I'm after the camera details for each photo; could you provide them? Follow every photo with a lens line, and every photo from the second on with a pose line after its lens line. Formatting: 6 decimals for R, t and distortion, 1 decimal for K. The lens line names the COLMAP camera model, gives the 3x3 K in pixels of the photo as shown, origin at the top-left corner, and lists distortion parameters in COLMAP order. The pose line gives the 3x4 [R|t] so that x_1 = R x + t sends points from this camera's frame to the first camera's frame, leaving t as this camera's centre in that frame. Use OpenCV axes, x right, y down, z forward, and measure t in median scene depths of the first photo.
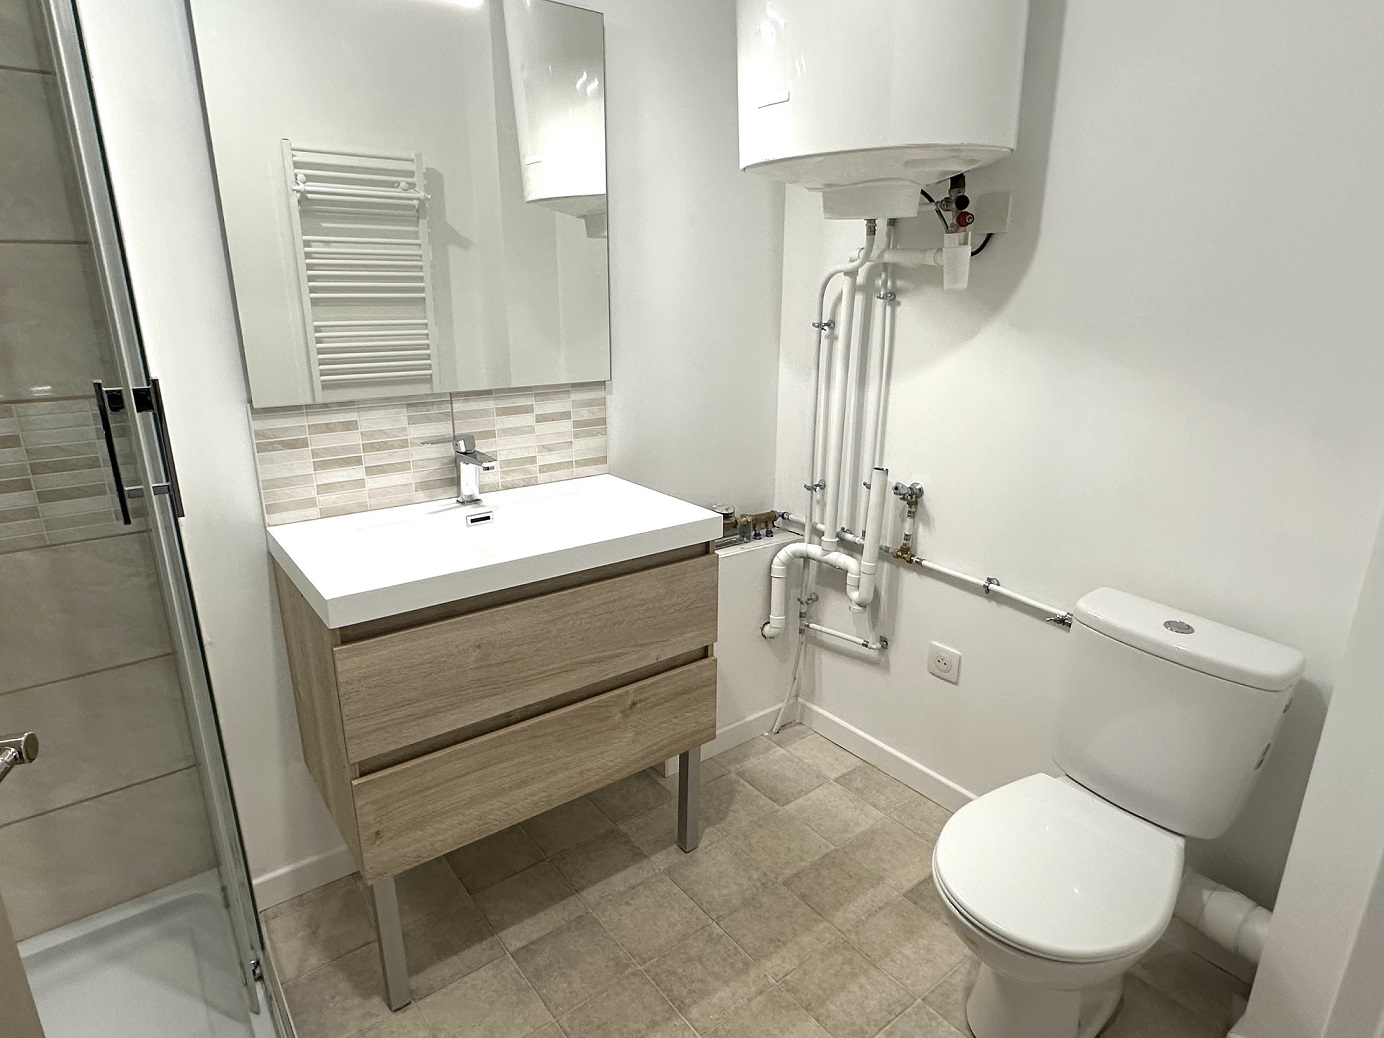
lens RADIAL K [[784.5, 0, 692.0], [0, 784.5, 519.0], [0, 0, 1]] dist [-0.000340, -0.000968]
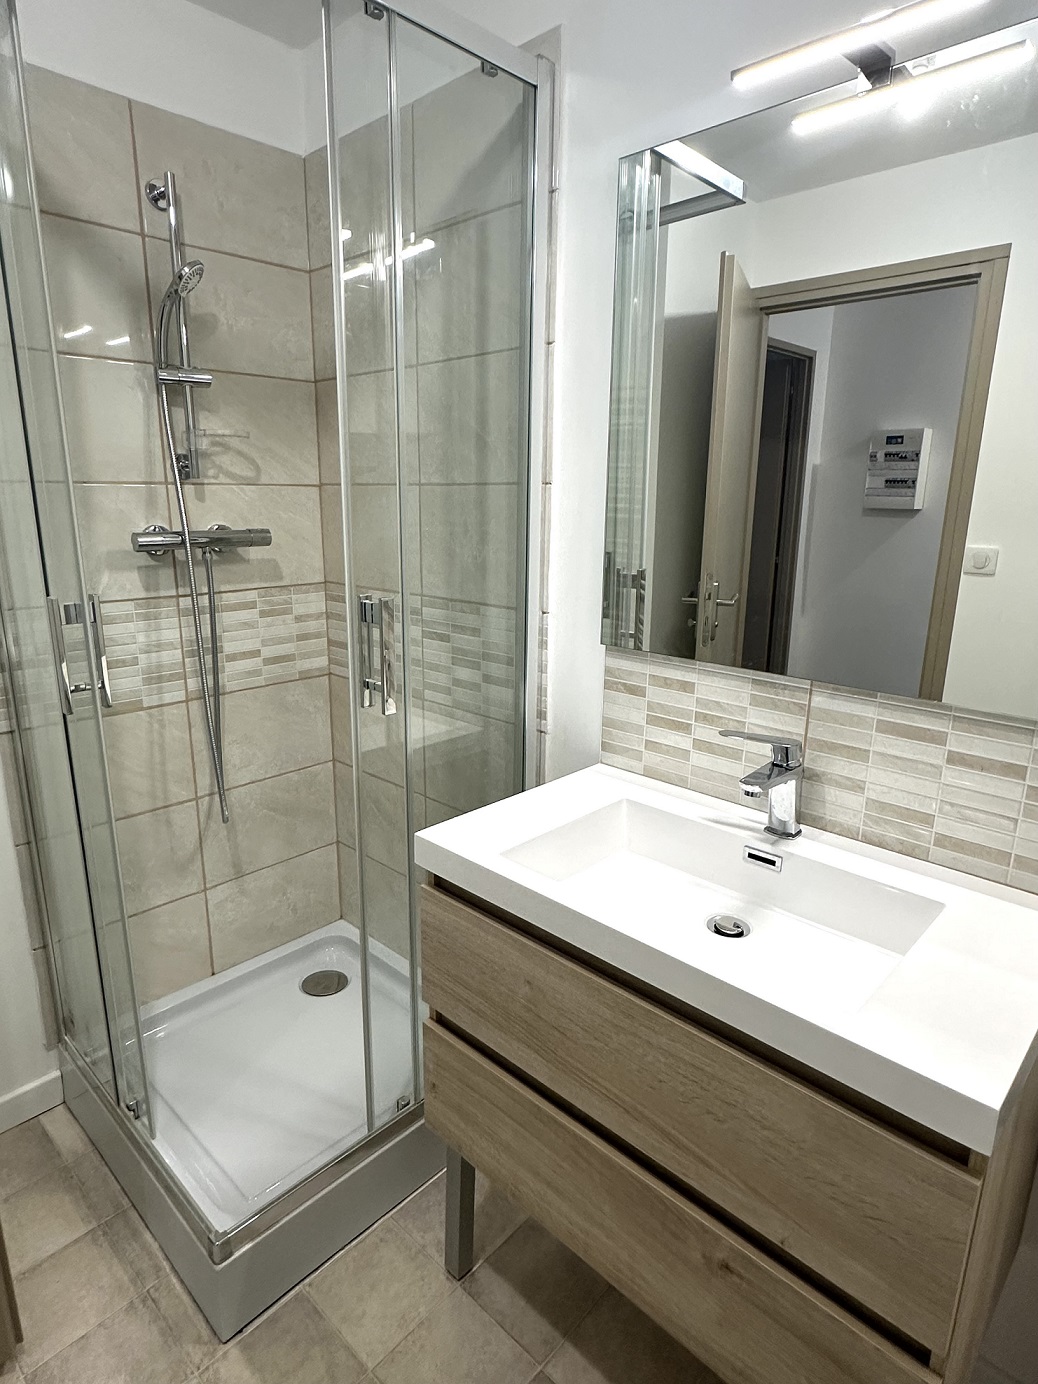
lens RADIAL K [[784.5, 0, 519.0], [0, 784.5, 692.0], [0, 0, 1]] dist [-0.000340, -0.000968]
pose [[0.157104, 0.241315, -0.957646, 0.349263], [-0.293076, 0.937397, 0.188133, -0.219279], [0.943093, 0.251106, 0.217992, 0.640359]]
